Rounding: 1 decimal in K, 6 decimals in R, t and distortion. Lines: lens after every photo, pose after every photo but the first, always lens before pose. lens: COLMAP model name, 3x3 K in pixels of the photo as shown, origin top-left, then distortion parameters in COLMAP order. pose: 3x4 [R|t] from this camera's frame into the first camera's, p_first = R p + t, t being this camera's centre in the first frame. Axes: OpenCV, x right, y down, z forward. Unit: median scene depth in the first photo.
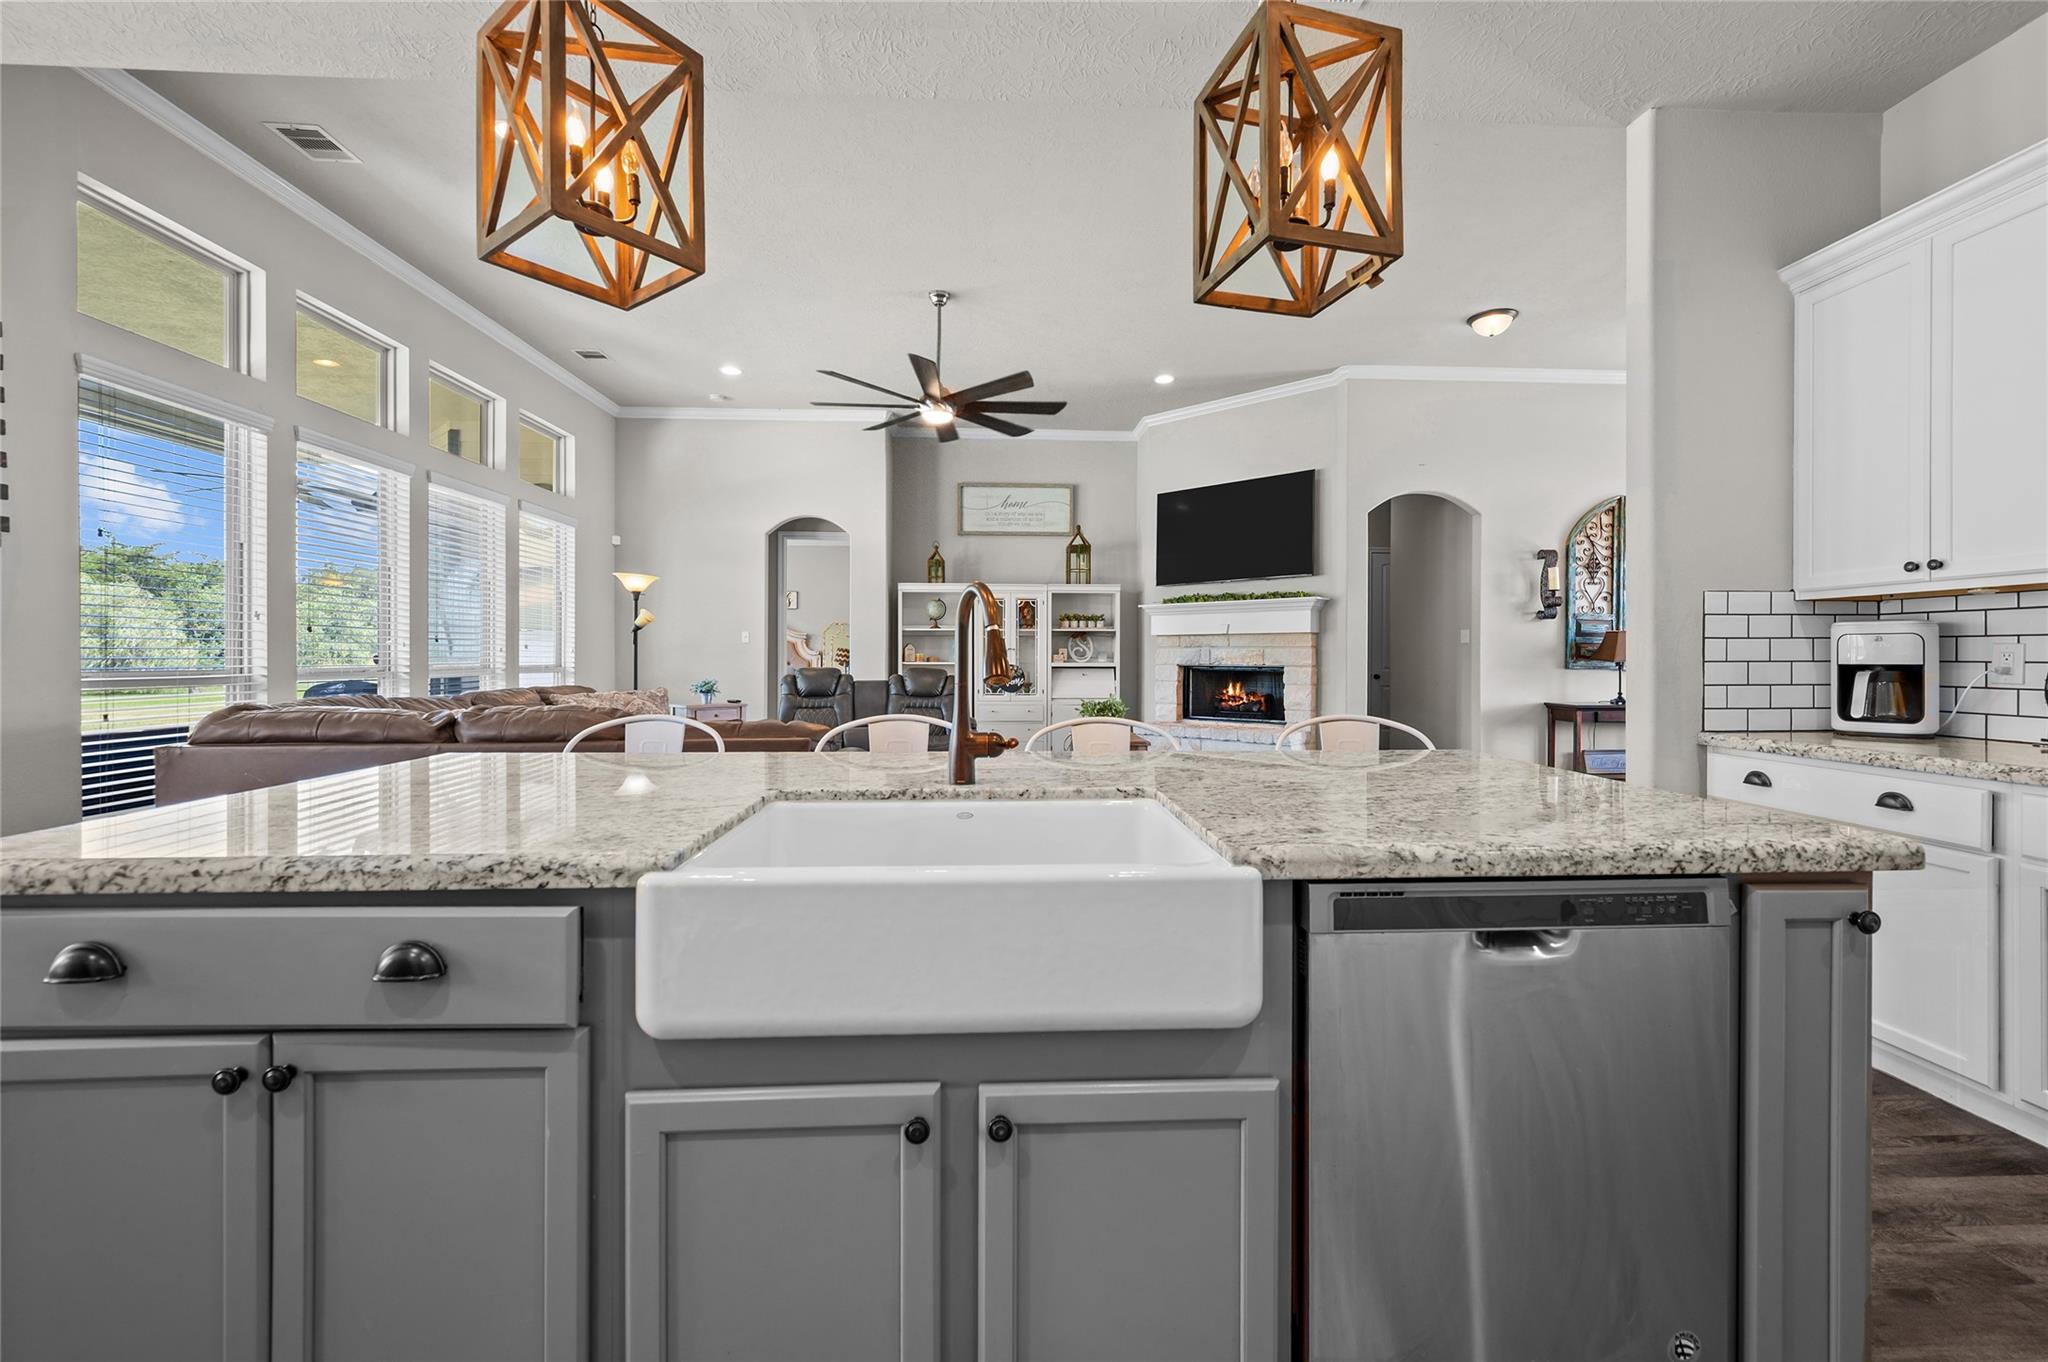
lens RADIAL K [[827.6, 0, 1029.1], [0, 827.6, 654.0], [0, 0, 1]] dist [-0.002193, -0.000116]
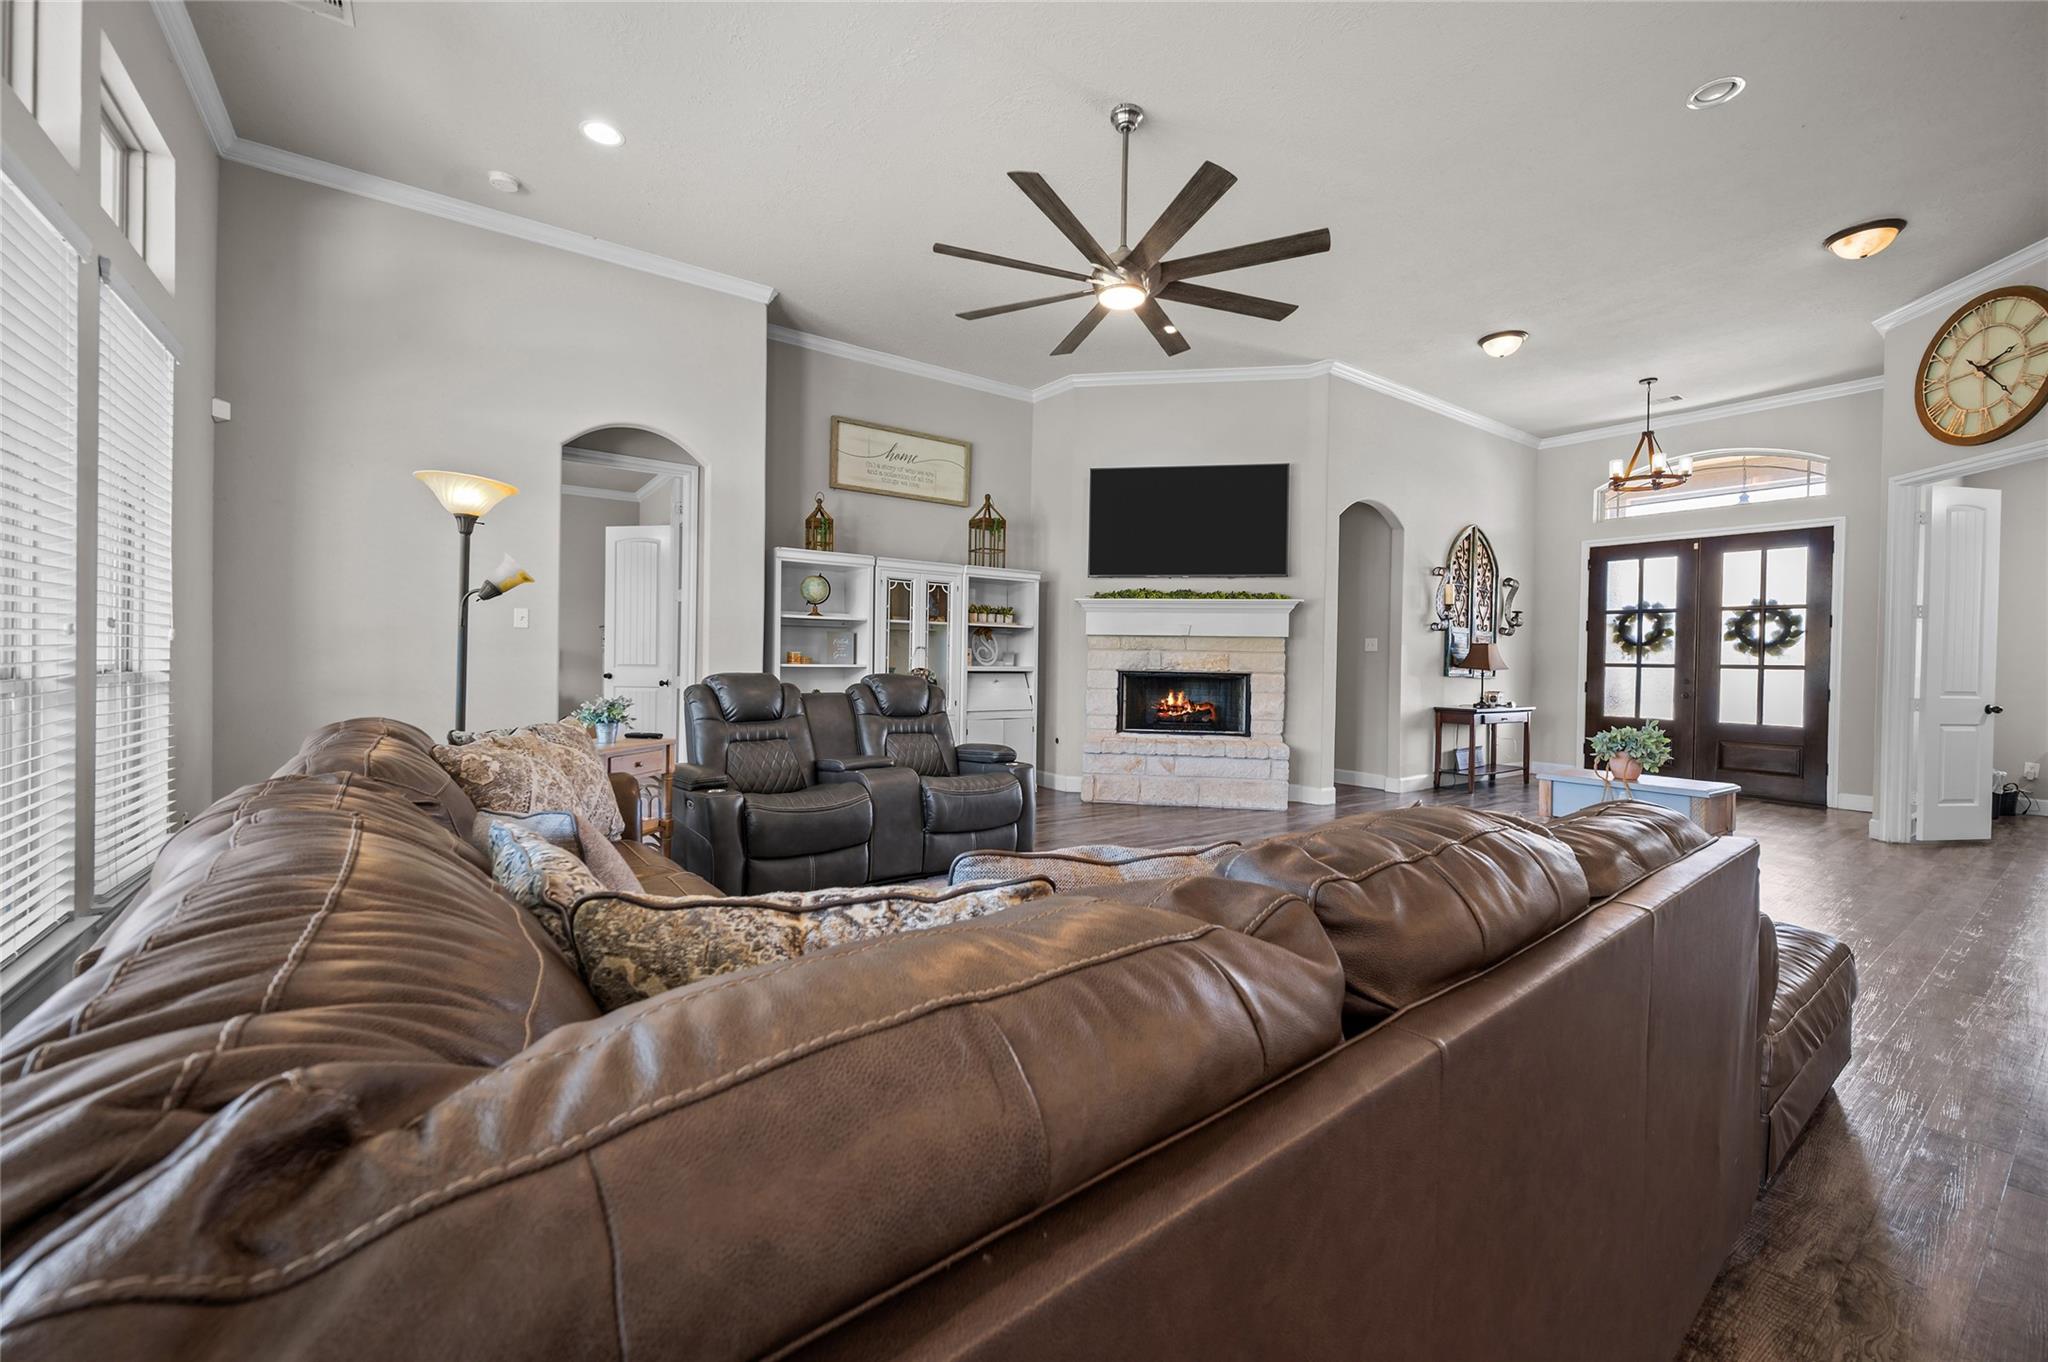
lens RADIAL K [[819.0, 0, 1026.5], [0, 819.0, 660.6], [0, 0, 1]] dist [-0.001734, -0.000416]
pose [[0.838376, 0.010919, 0.544984, -0.351503], [-0.016263, 0.999855, 0.004986, 0.000783], [-0.544850, -0.013044, 0.838432, 0.325085]]
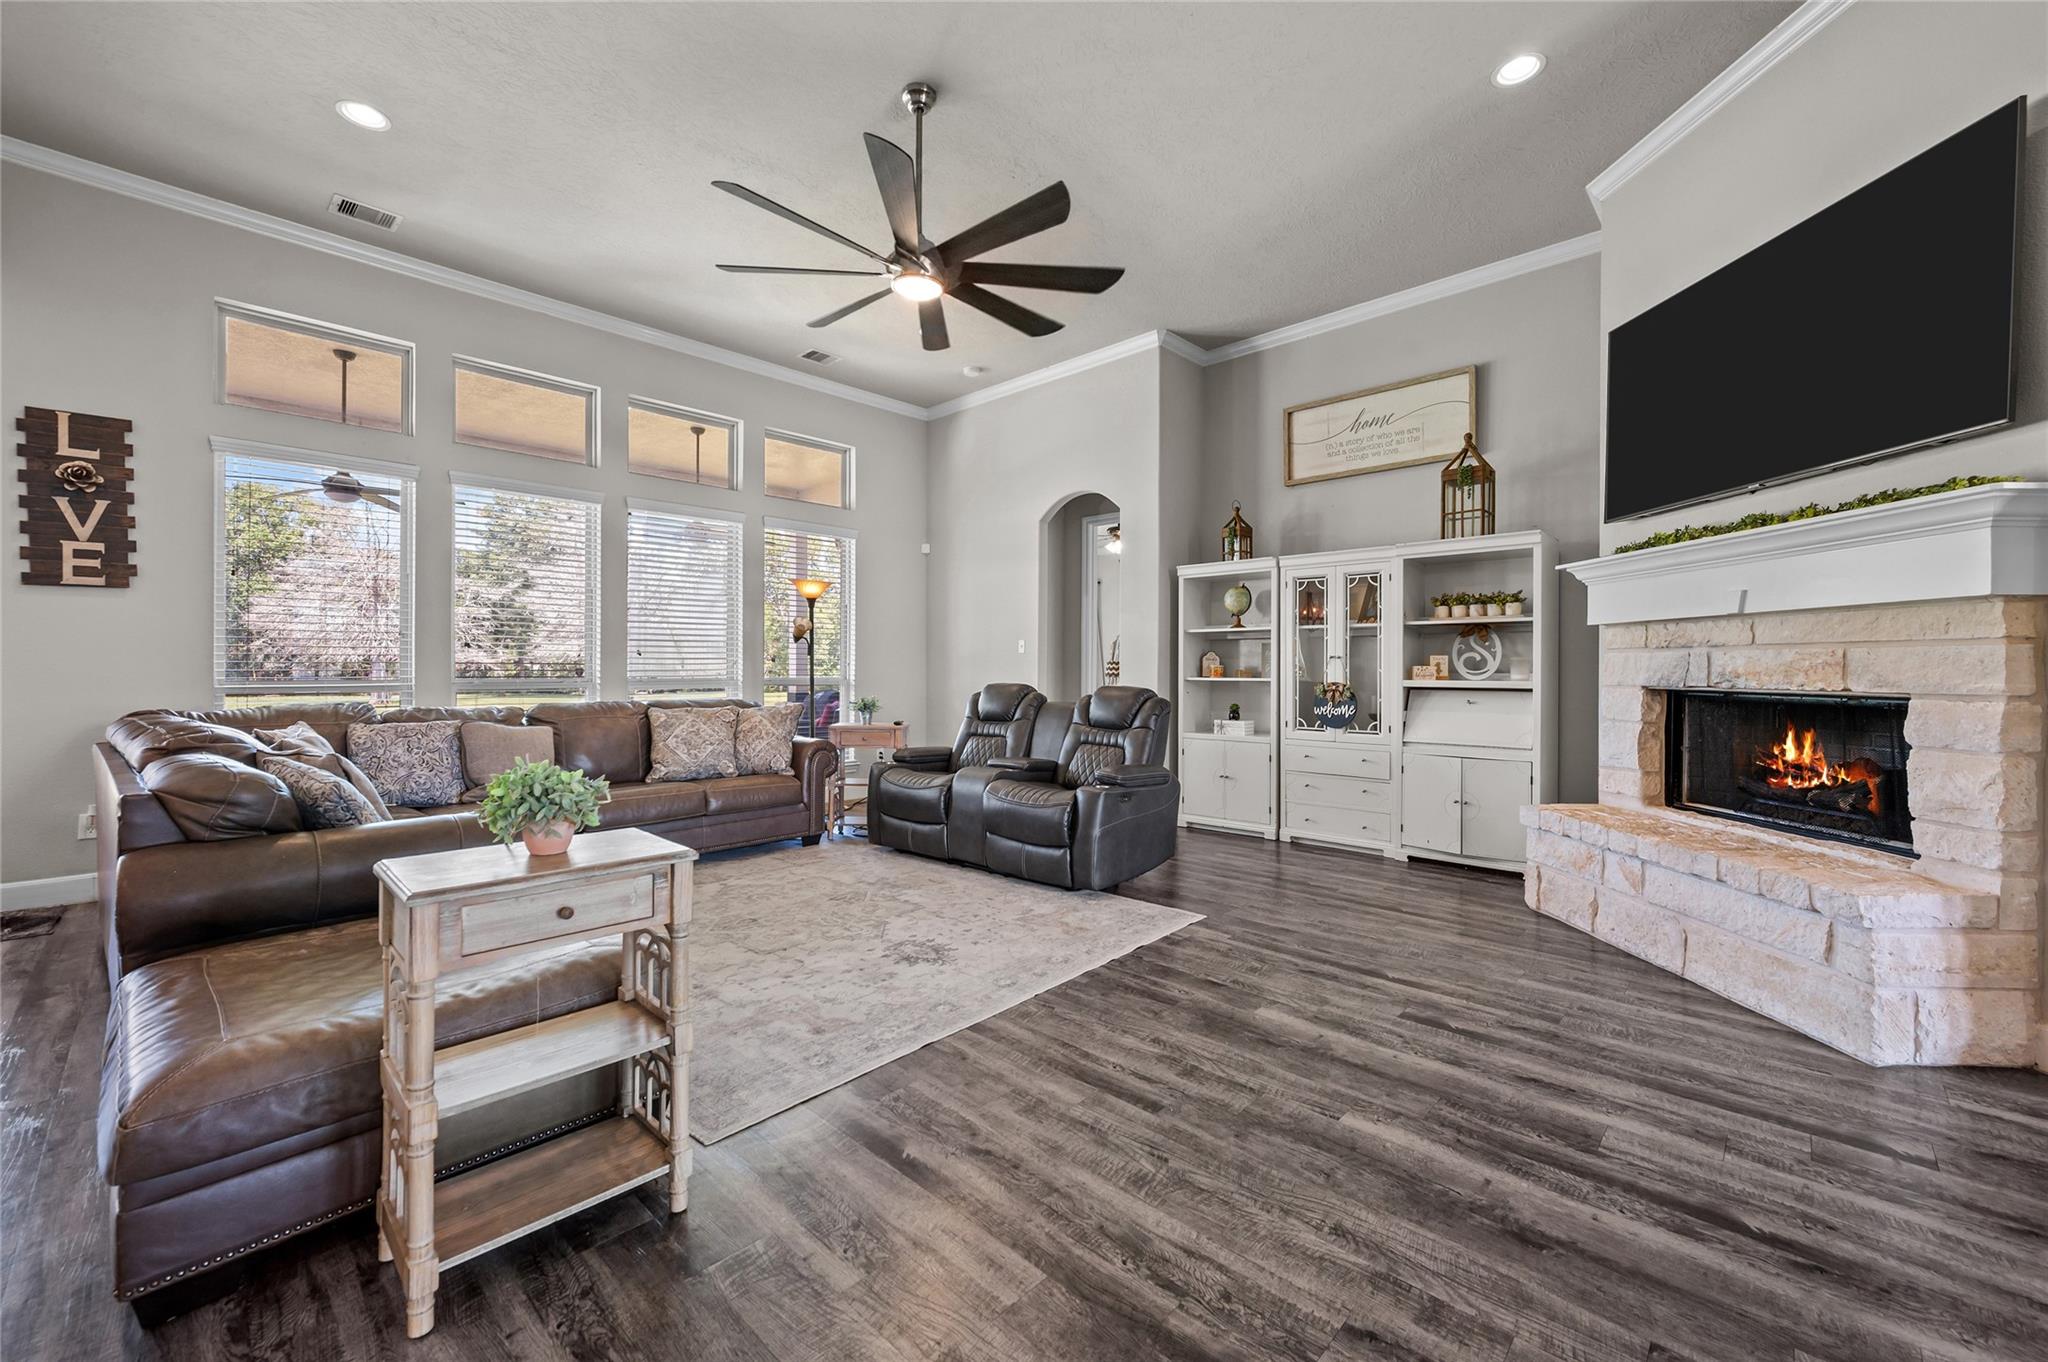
lens RADIAL K [[819.0, 0, 1026.5], [0, 819.0, 660.6], [0, 0, 1]] dist [-0.001734, -0.000416]
pose [[0.683599, -0.007951, -0.729814, 0.266988], [0.000786, 0.999948, -0.010157, 0.002771], [0.729857, 0.006370, 0.683570, 0.423183]]
